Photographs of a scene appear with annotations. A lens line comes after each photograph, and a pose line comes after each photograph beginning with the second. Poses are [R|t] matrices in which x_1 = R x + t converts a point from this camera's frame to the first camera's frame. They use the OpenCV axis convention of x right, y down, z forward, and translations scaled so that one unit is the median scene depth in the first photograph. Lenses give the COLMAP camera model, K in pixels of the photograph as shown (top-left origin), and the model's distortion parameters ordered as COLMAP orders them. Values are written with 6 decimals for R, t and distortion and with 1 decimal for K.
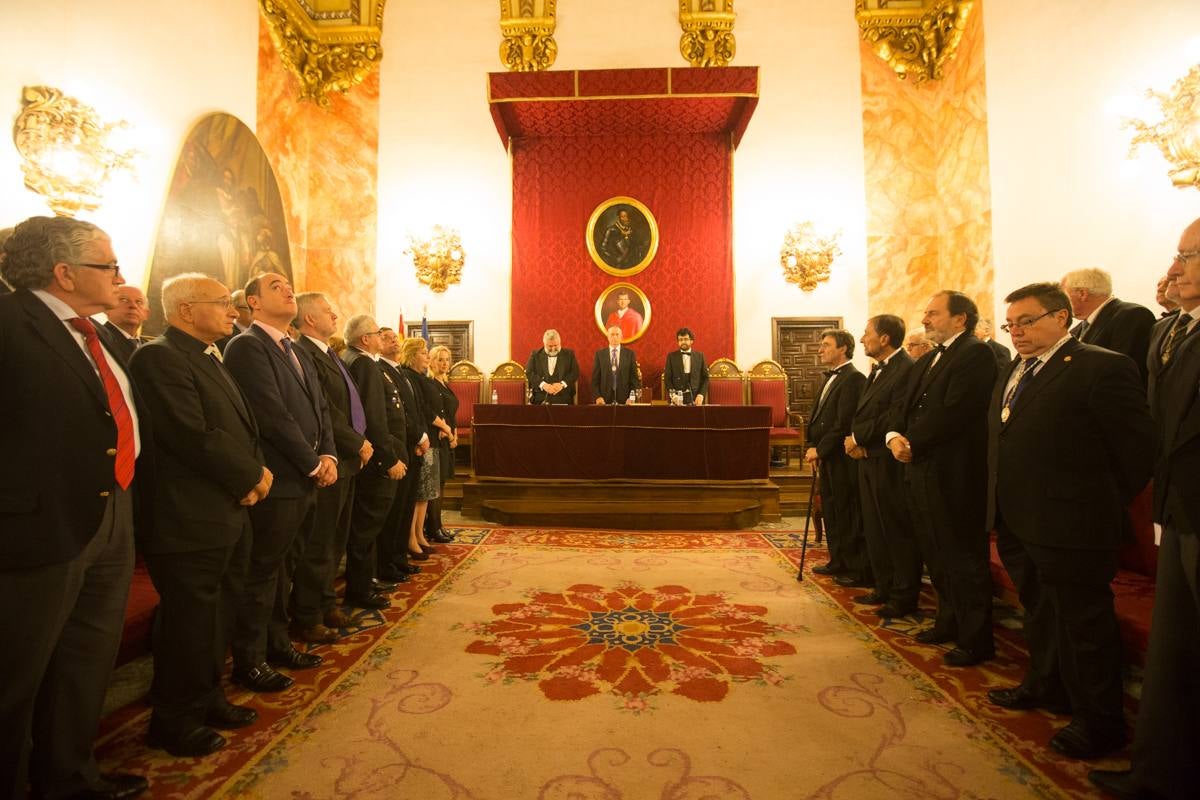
lens RADIAL K [[566.5, 0, 600.8], [0, 566.5, 390.8], [0, 0, 1]] dist [-0.051239, 0.018547]
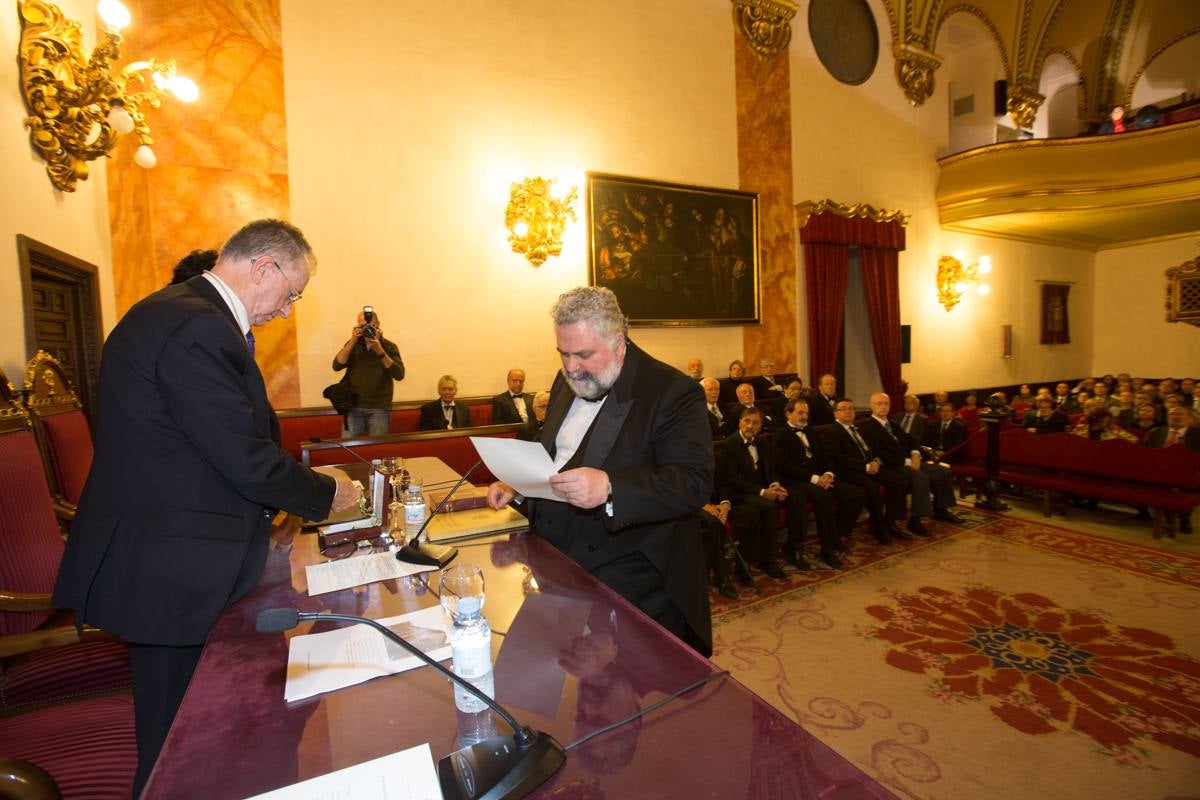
lens RADIAL K [[537.5, 0, 598.8], [0, 537.5, 400.4], [0, 0, 1]] dist [-0.039911, 0.009763]
pose [[-0.465616, -0.051820, 0.883469, -0.165550], [0.010346, 0.997897, 0.063984, -0.045098], [-0.884926, 0.038932, -0.464101, 0.867248]]
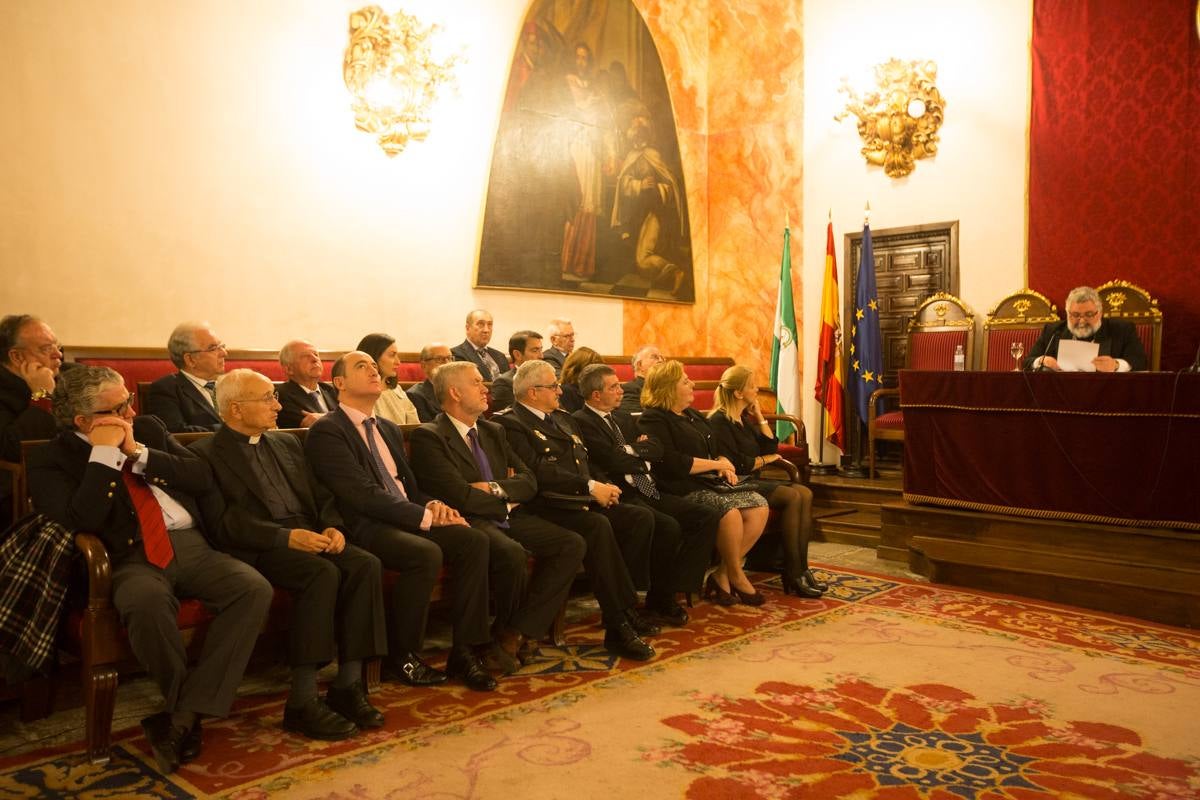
lens RADIAL K [[1031.1, 0, 591.9], [0, 1031.1, 393.6], [0, 0, 1]] dist [-0.005396, 0.097640]
pose [[0.740752, 0.014371, -0.671625, 0.204122], [0.016484, 0.999081, 0.039558, -0.000166], [0.671577, -0.040374, 0.739834, -0.002407]]
